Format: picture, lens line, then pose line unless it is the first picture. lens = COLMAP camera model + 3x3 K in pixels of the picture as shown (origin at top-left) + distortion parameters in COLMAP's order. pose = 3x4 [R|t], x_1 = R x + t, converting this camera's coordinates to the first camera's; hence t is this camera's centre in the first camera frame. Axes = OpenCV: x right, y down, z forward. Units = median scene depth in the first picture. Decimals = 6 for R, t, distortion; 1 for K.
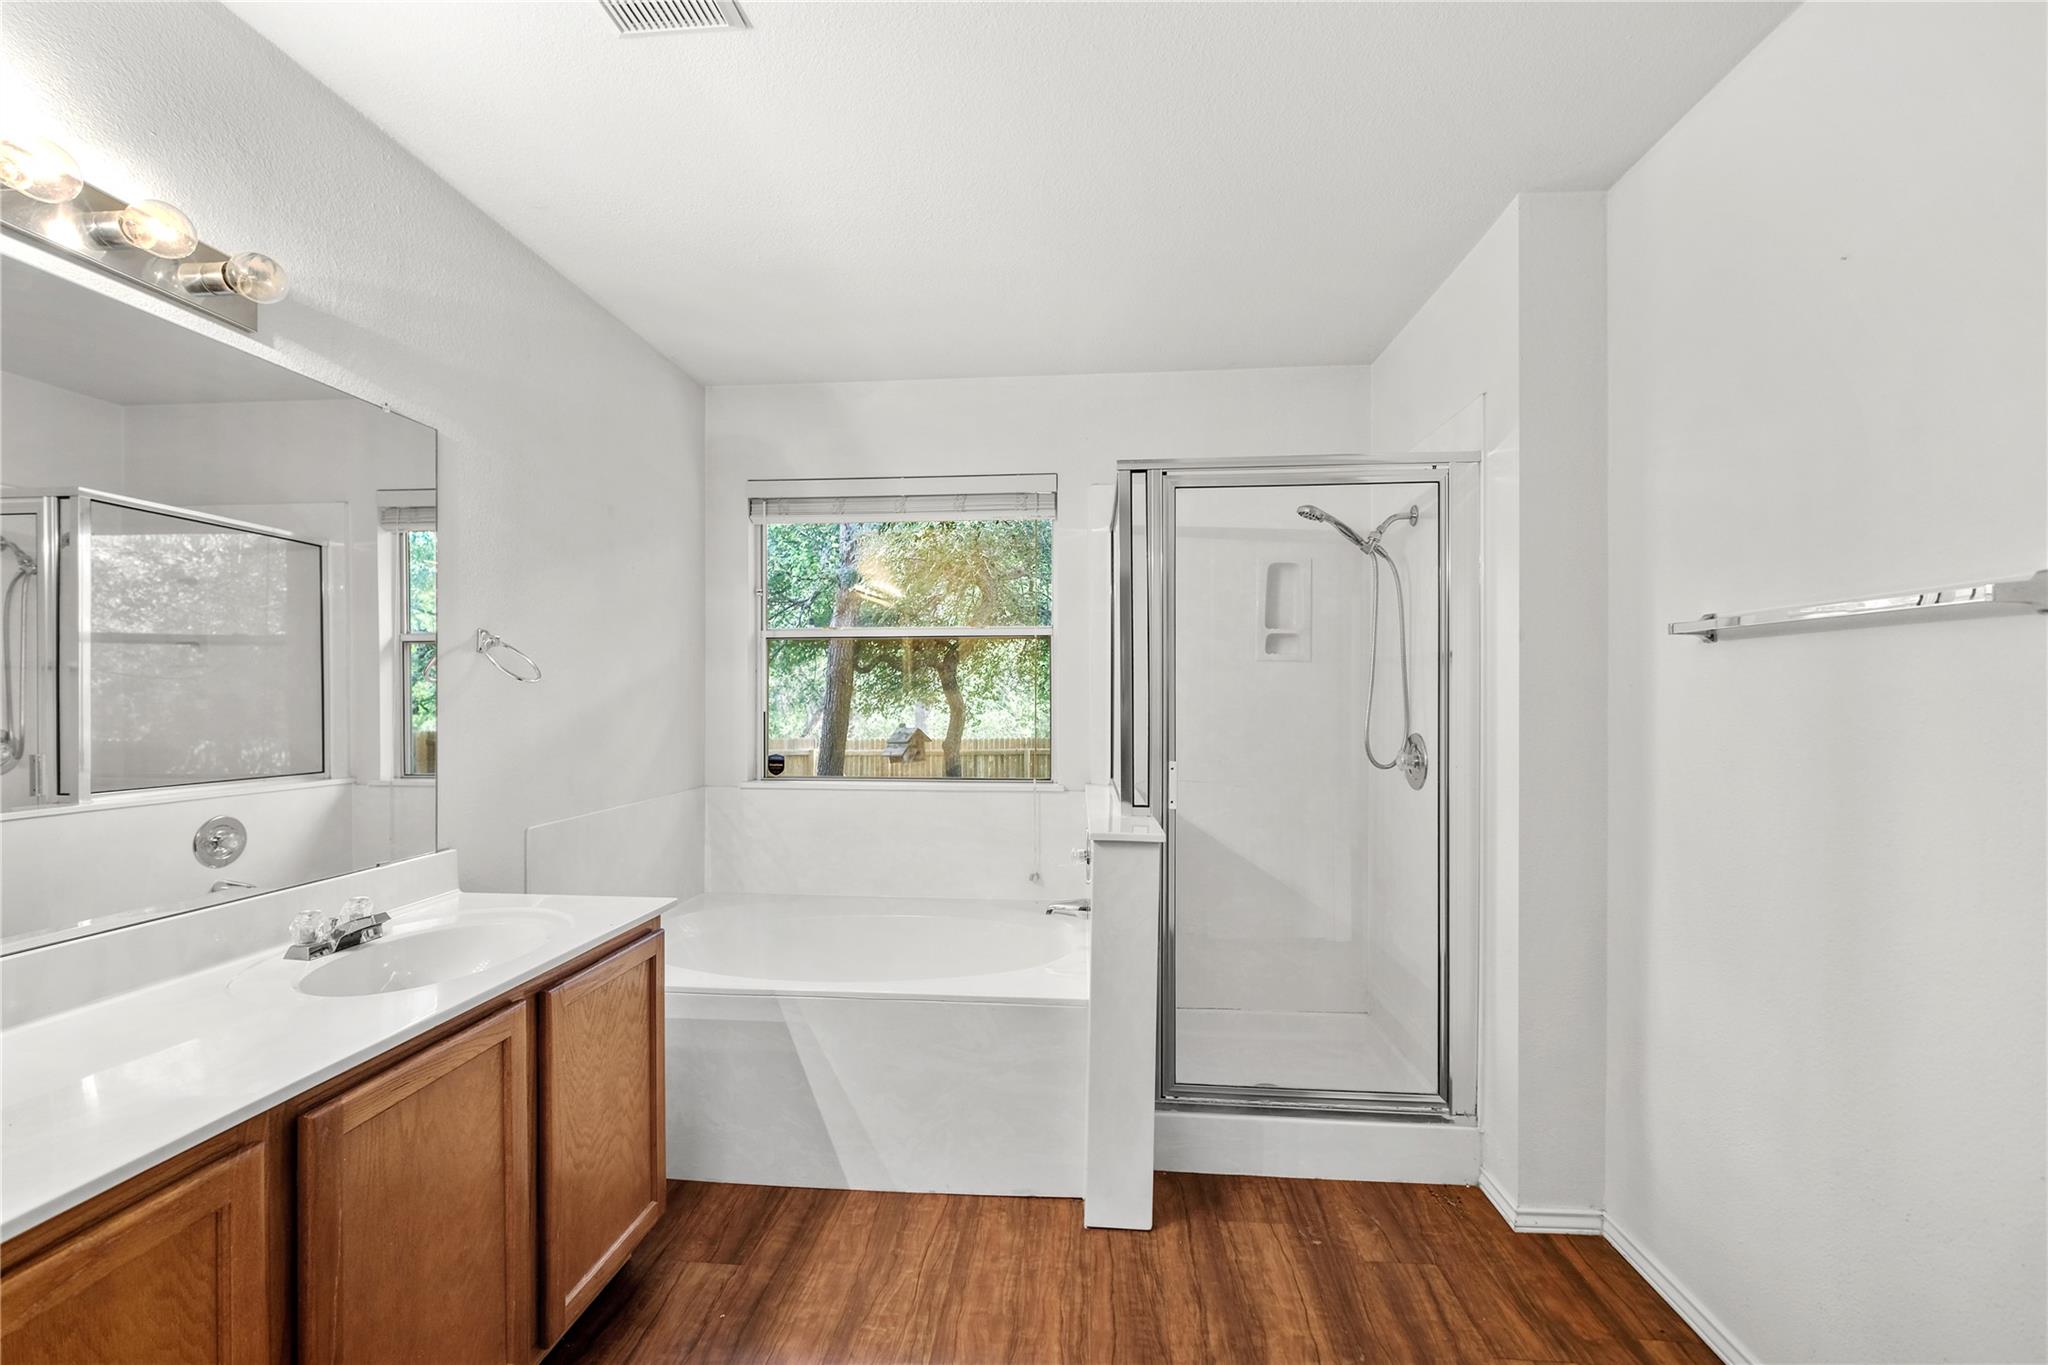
lens RADIAL K [[864.1, 0, 1019.5], [0, 864.1, 673.7], [0, 0, 1]] dist [-0.001648, -0.000132]
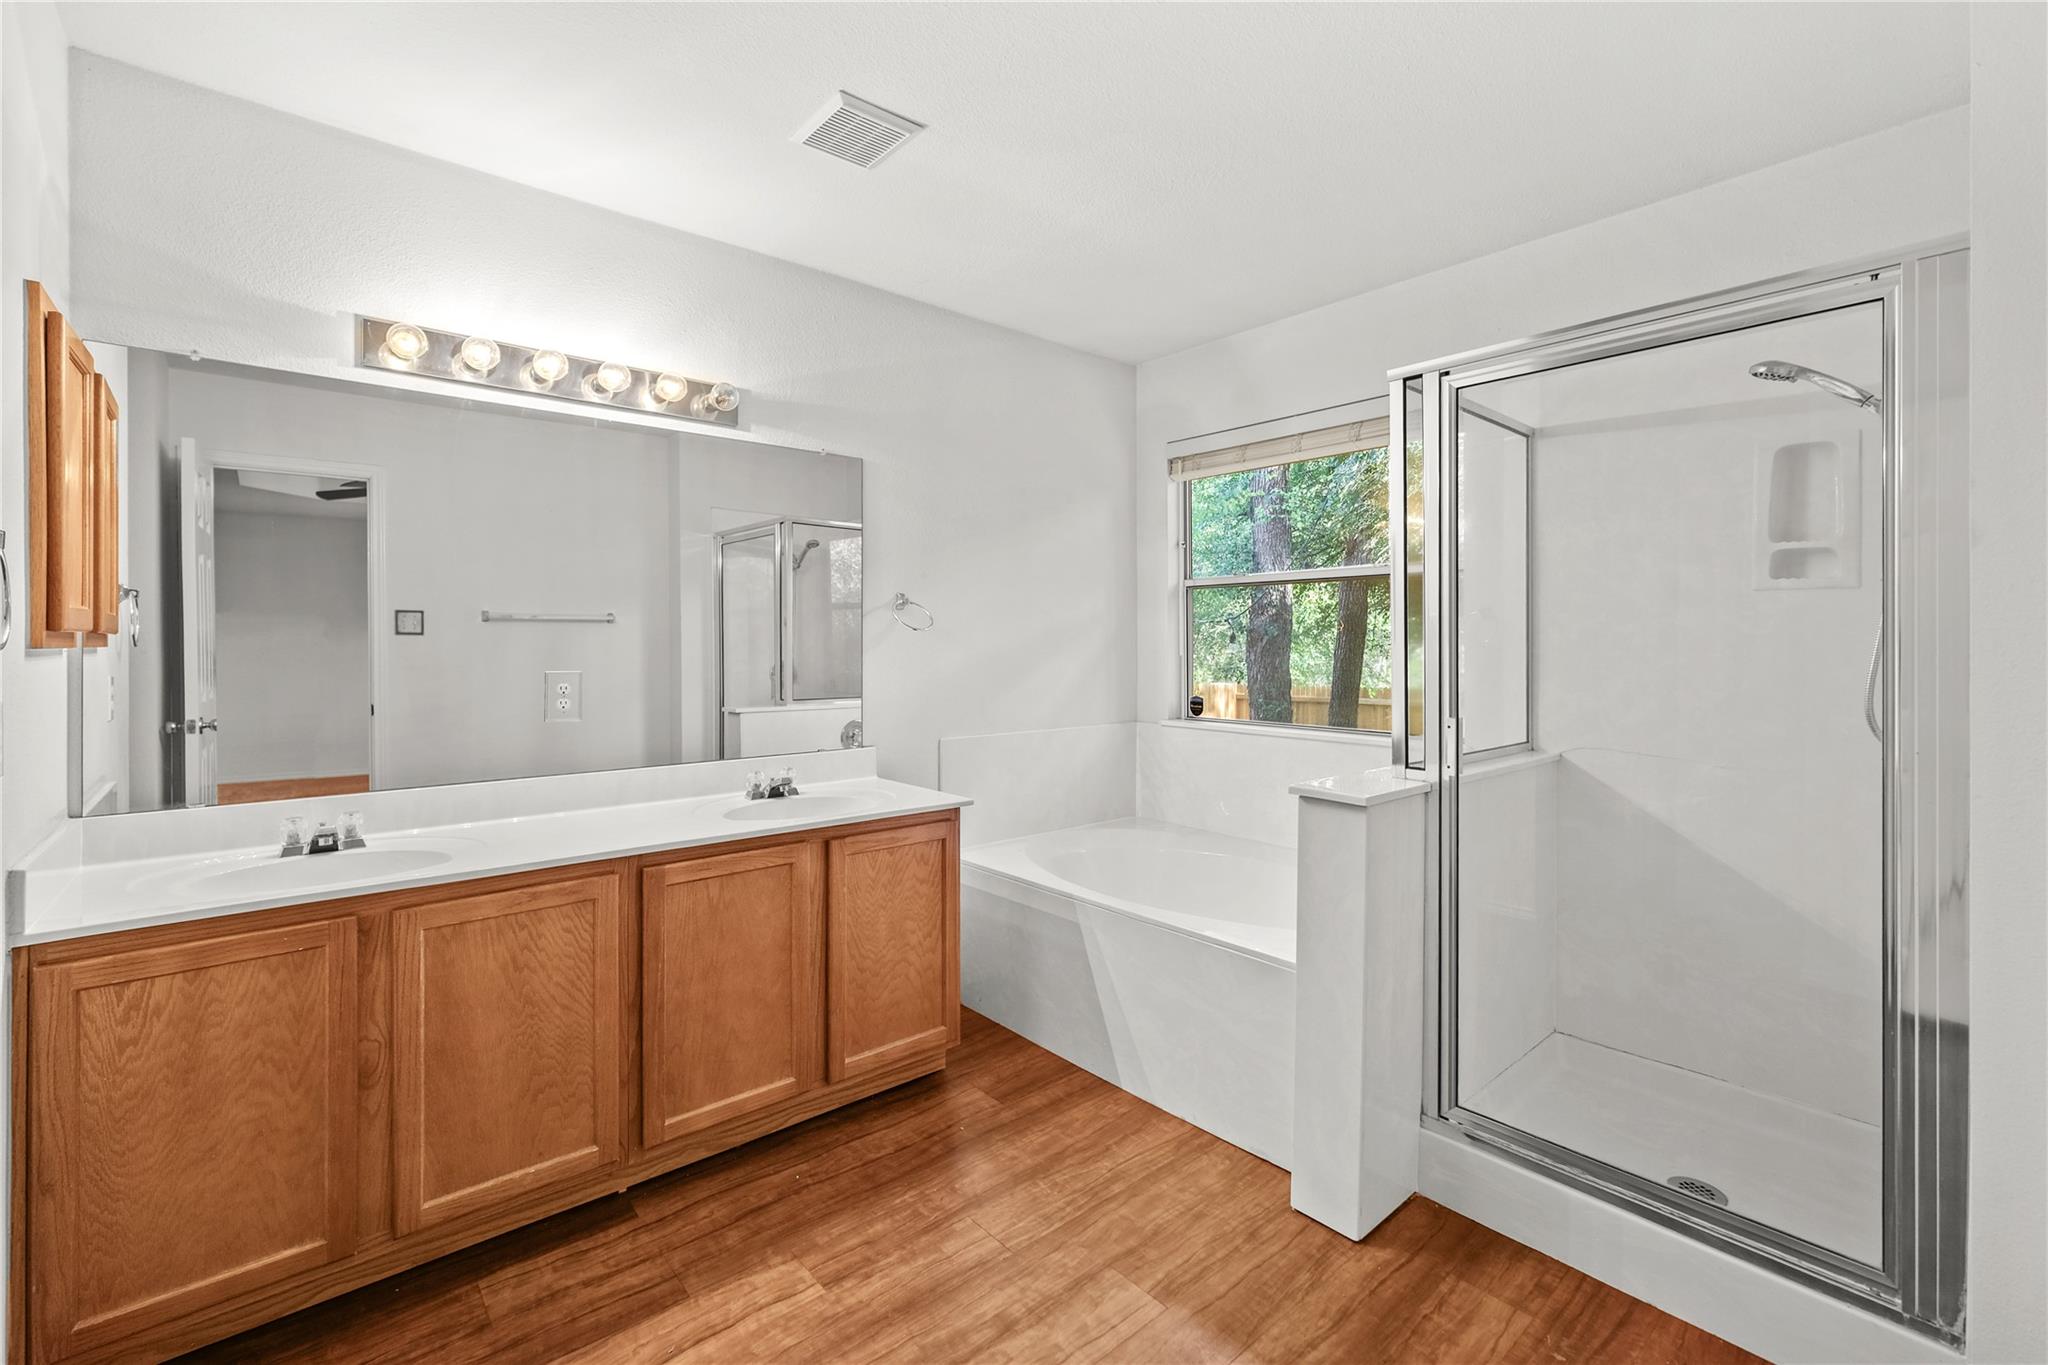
lens RADIAL K [[892.8, 0, 1025.4], [0, 892.8, 617.6], [0, 0, 1]] dist [-0.001401, -0.000252]
pose [[0.717092, -0.019153, -0.696715, 0.575822], [0.014938, 0.999815, -0.012110, 0.012115], [0.696818, -0.001724, 0.717245, 0.114555]]
